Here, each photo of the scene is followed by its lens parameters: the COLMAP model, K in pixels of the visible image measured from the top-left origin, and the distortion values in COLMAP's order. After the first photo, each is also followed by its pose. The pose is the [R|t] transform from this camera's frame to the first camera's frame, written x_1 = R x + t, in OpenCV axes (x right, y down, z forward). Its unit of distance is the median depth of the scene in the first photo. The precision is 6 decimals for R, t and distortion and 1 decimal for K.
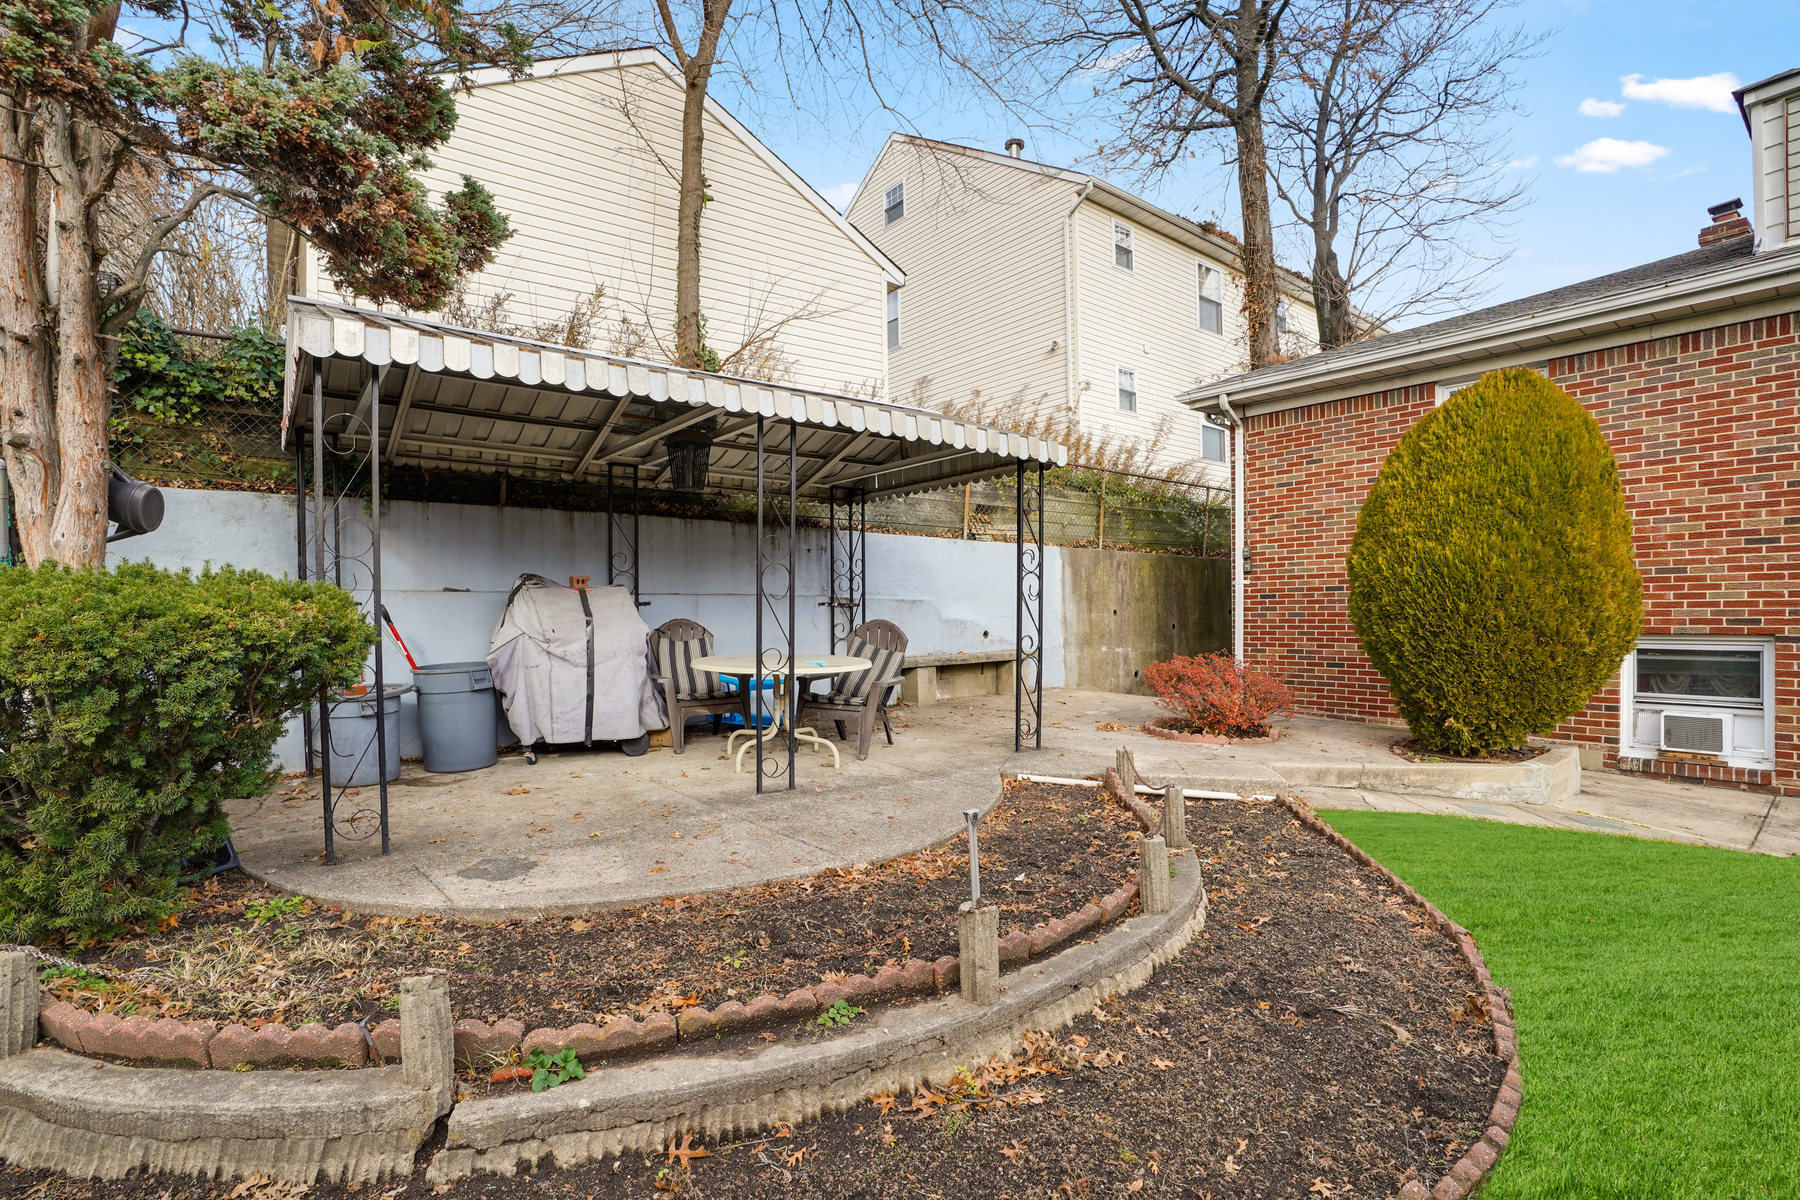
lens RADIAL K [[852.4, 0, 882.7], [0, 852.4, 612.7], [0, 0, 1]] dist [-0.079642, 0.034096]
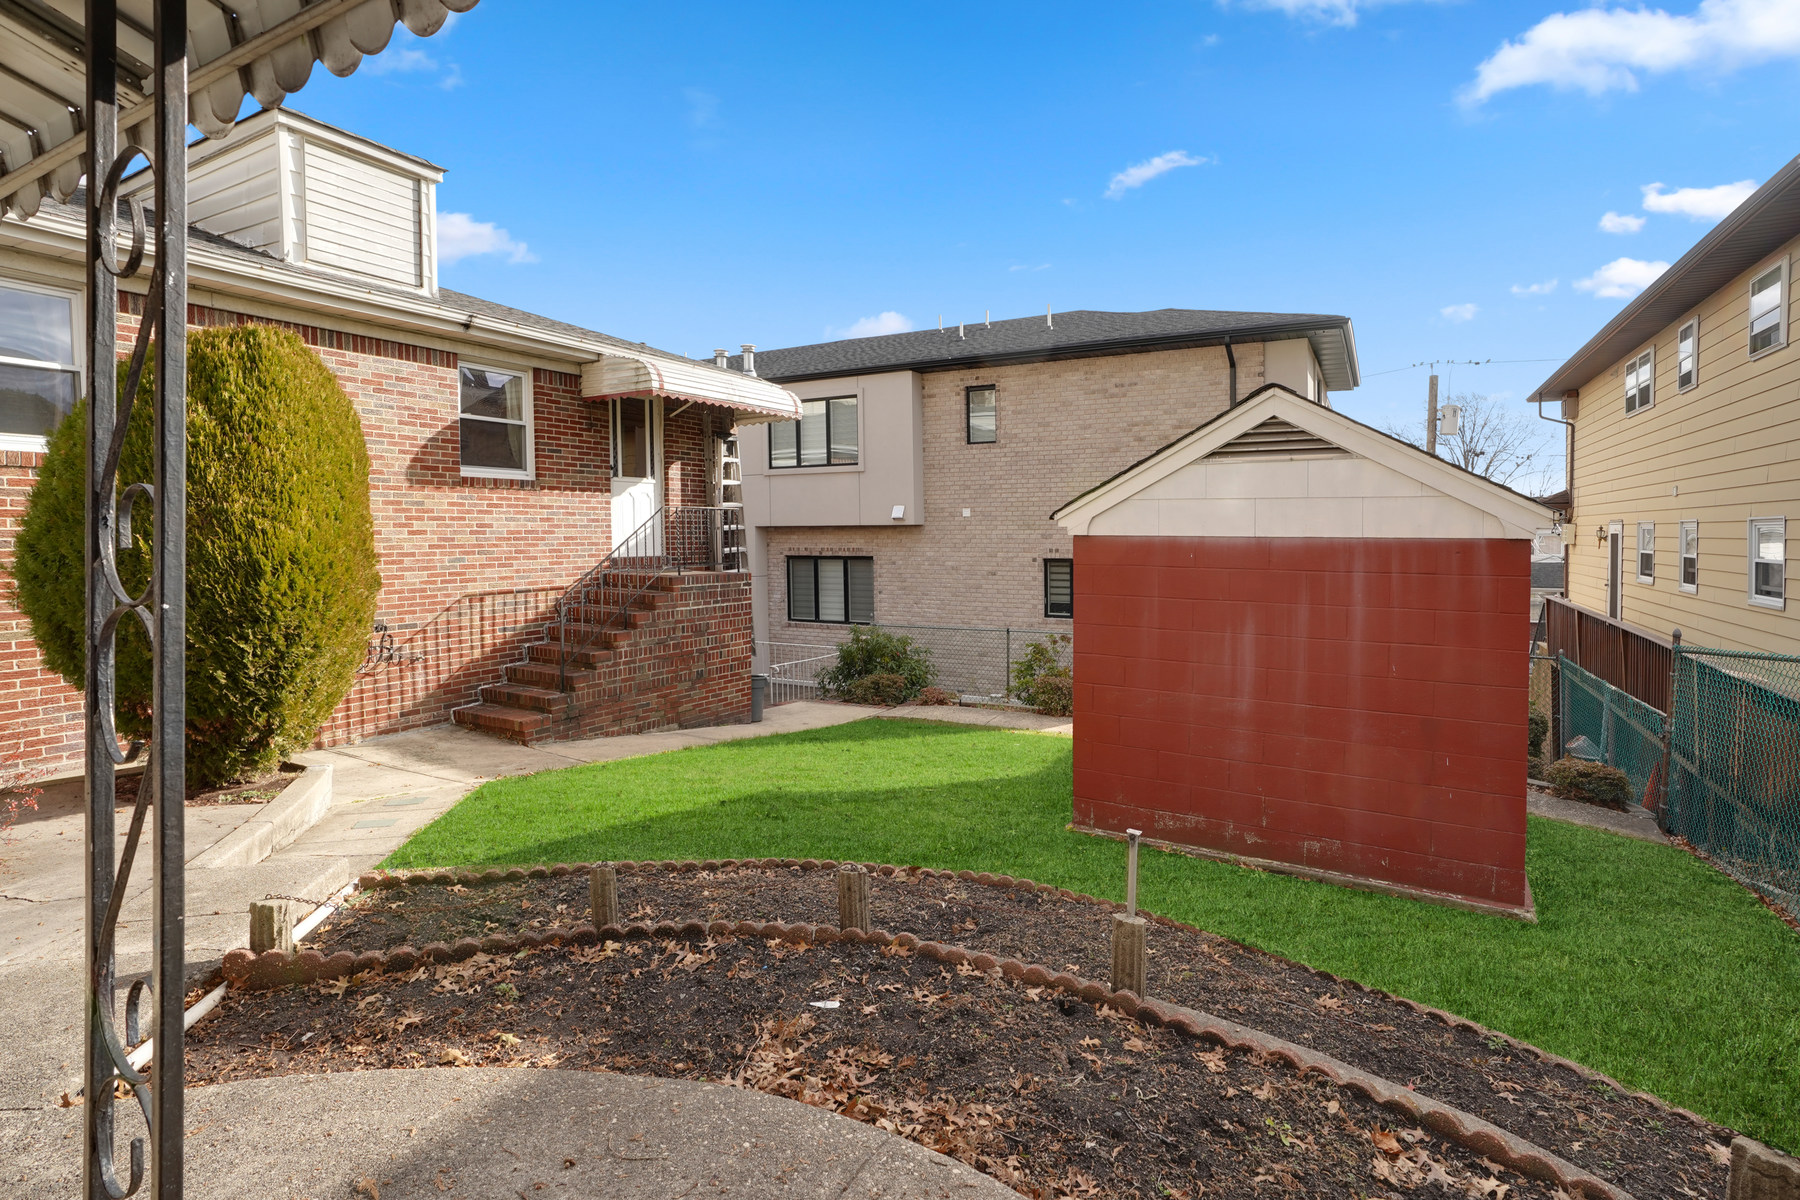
lens RADIAL K [[873.7, 0, 907.4], [0, 873.7, 572.9], [0, 0, 1]] dist [-0.037721, 0.000946]
pose [[-0.388580, -0.029169, 0.920953, -0.230057], [0.010756, 0.999287, 0.036188, -0.040526], [-0.921352, 0.023968, -0.387989, 0.496869]]
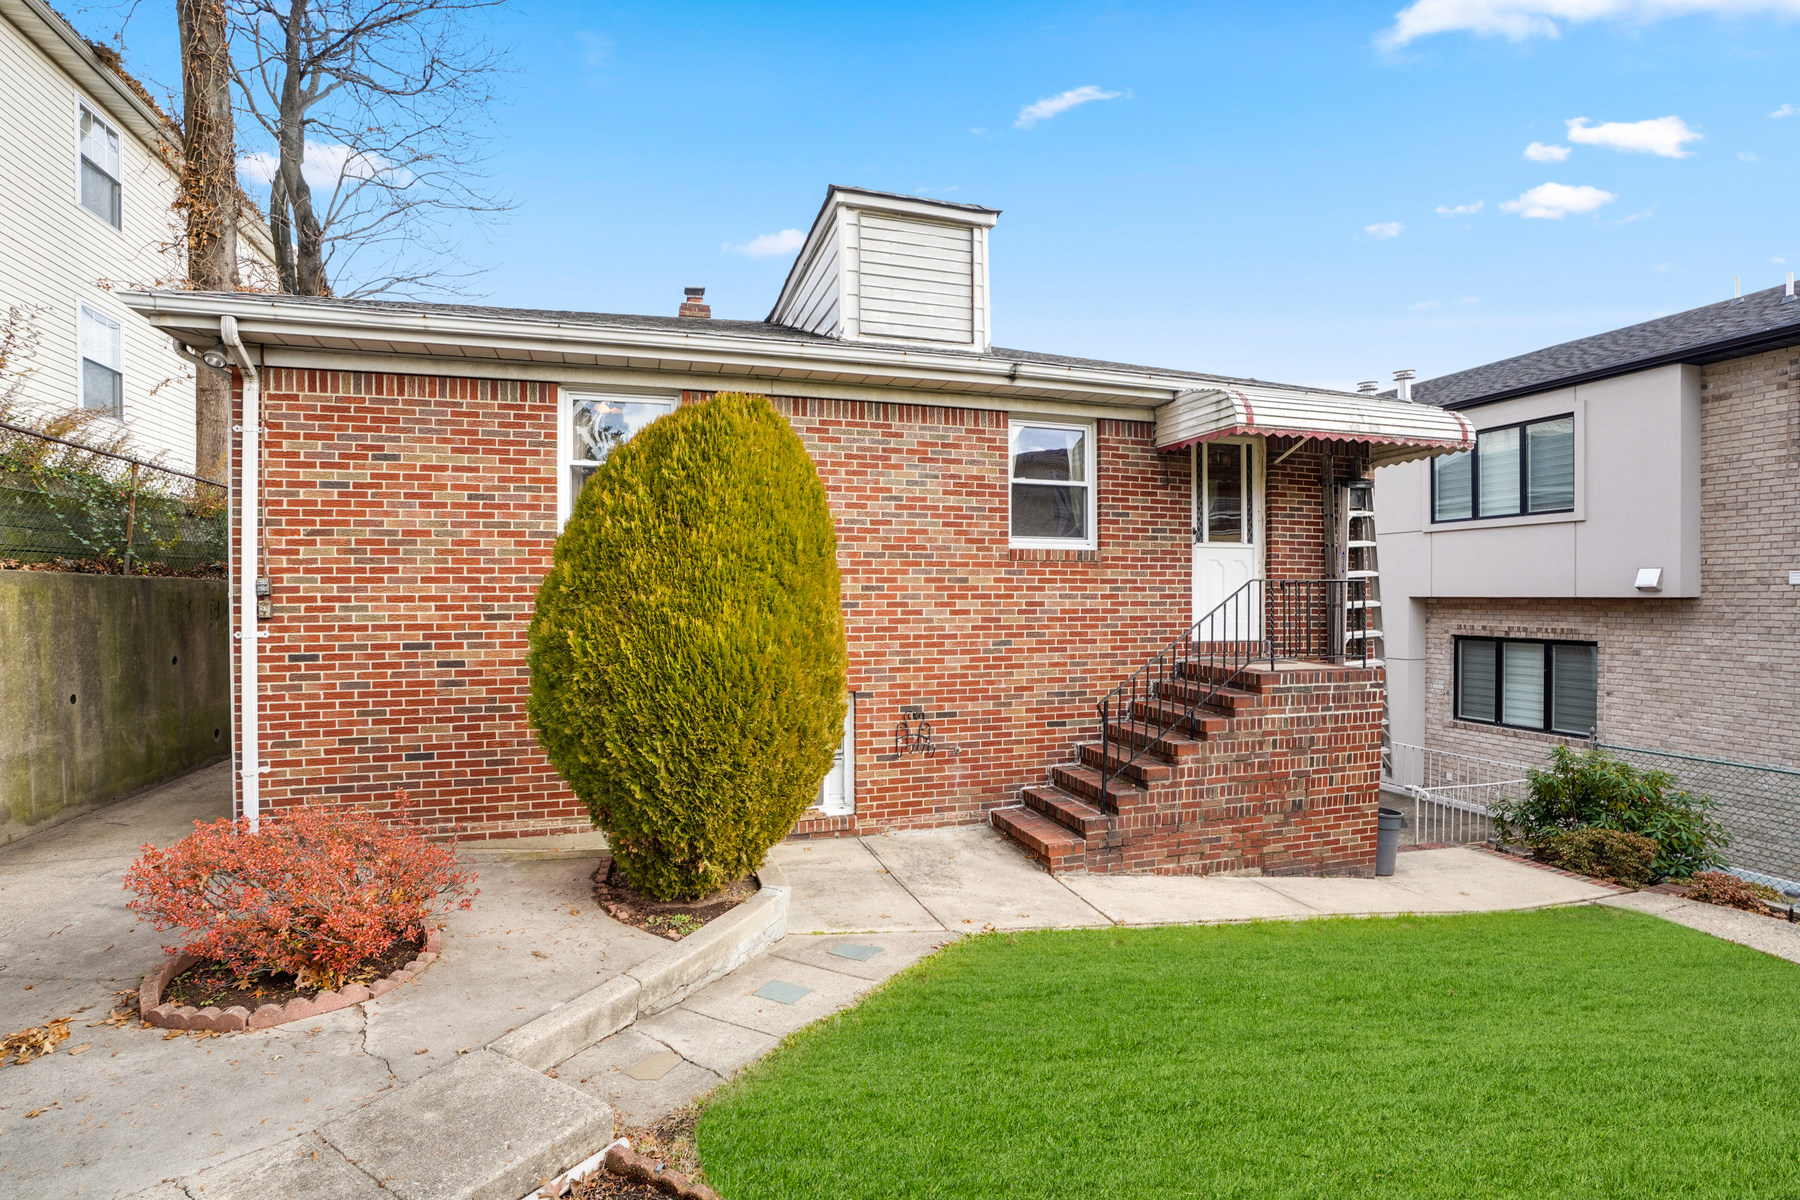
lens RADIAL K [[829.3, 0, 890.1], [0, 829.3, 615.9], [0, 0, 1]] dist [-0.073732, 0.030878]
pose [[0.354885, -0.012384, 0.934828, 0.052024], [-0.000228, 0.999911, 0.013333, -0.063498], [-0.934910, -0.004944, 0.354851, 0.396826]]
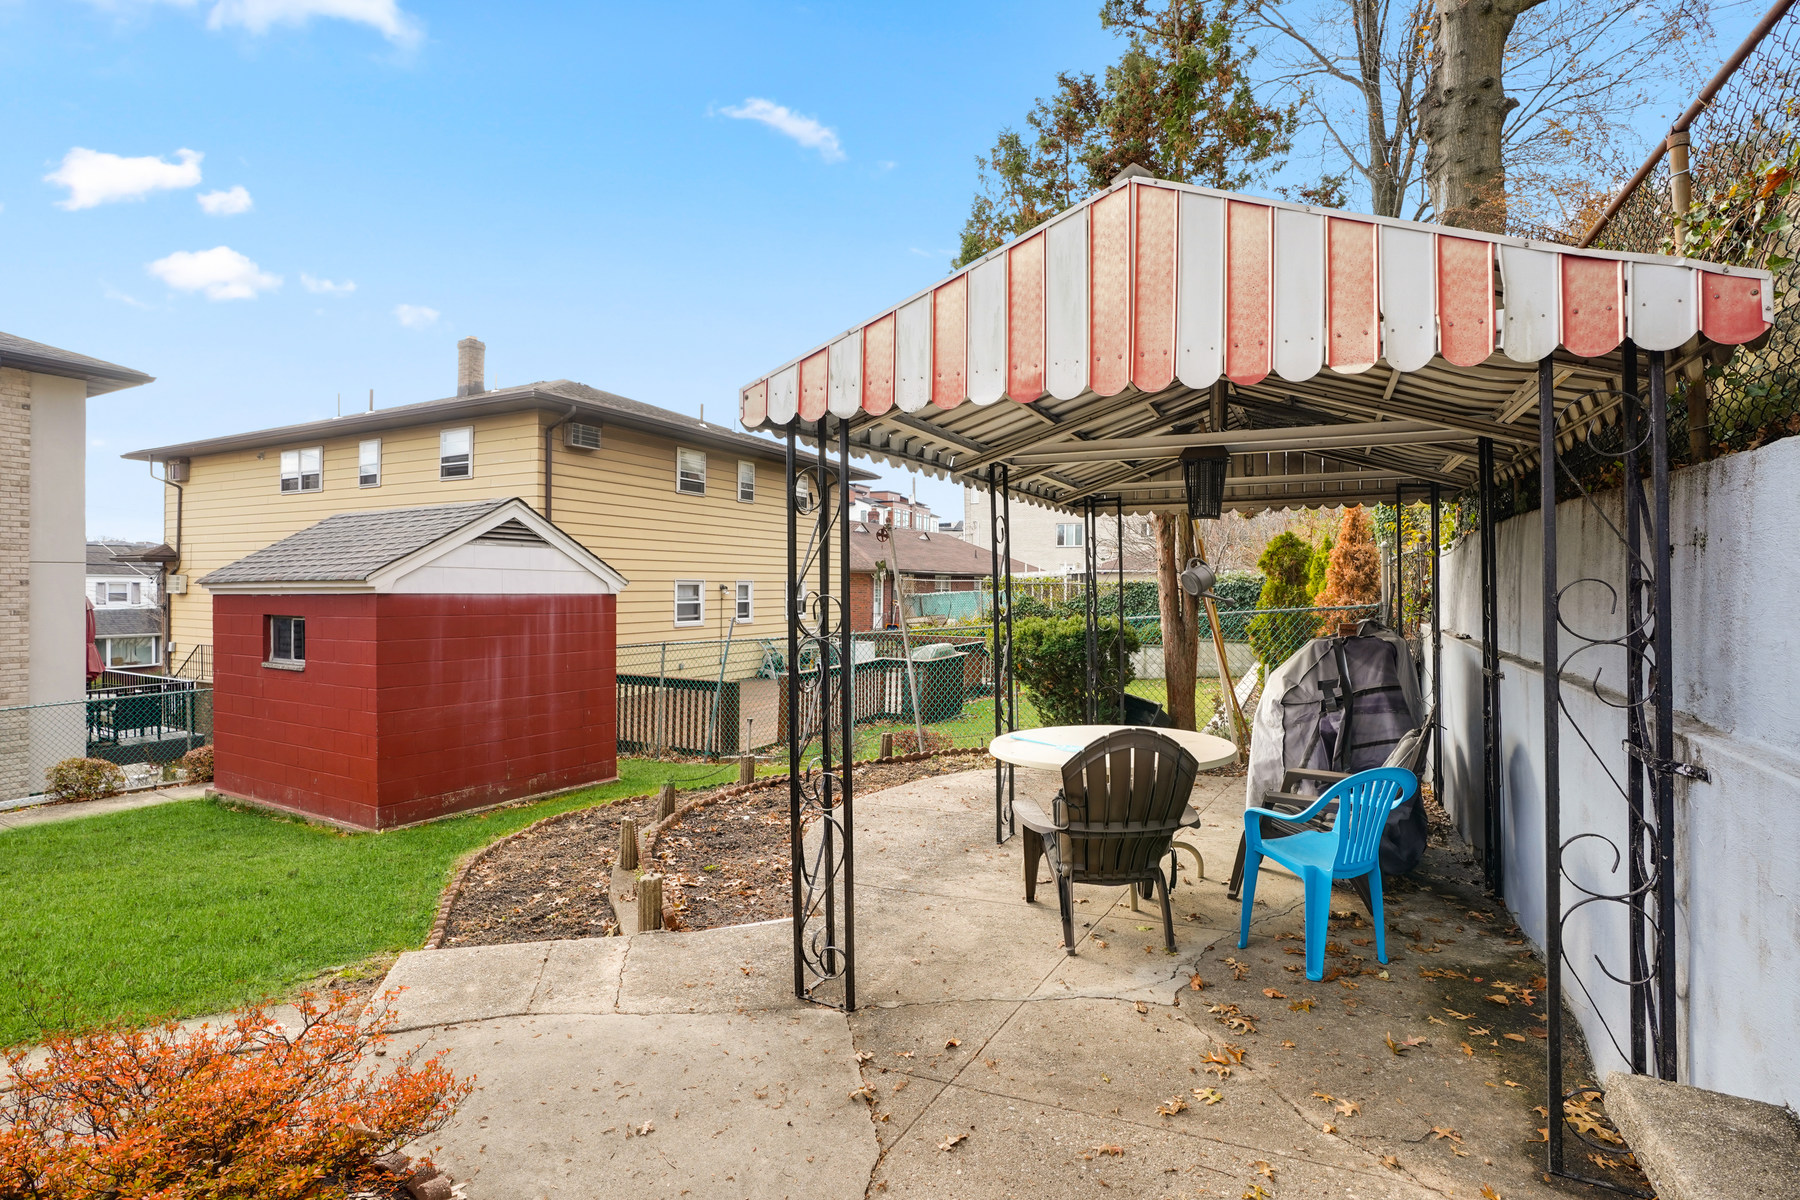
lens RADIAL K [[852.4, 0, 882.7], [0, 852.4, 612.7], [0, 0, 1]] dist [-0.079642, 0.034096]
pose [[-0.910143, 0.016243, -0.413976, 0.244270], [-0.000369, 0.999199, 0.040016, -0.057248], [0.414294, 0.036573, -0.909408, 1.045654]]
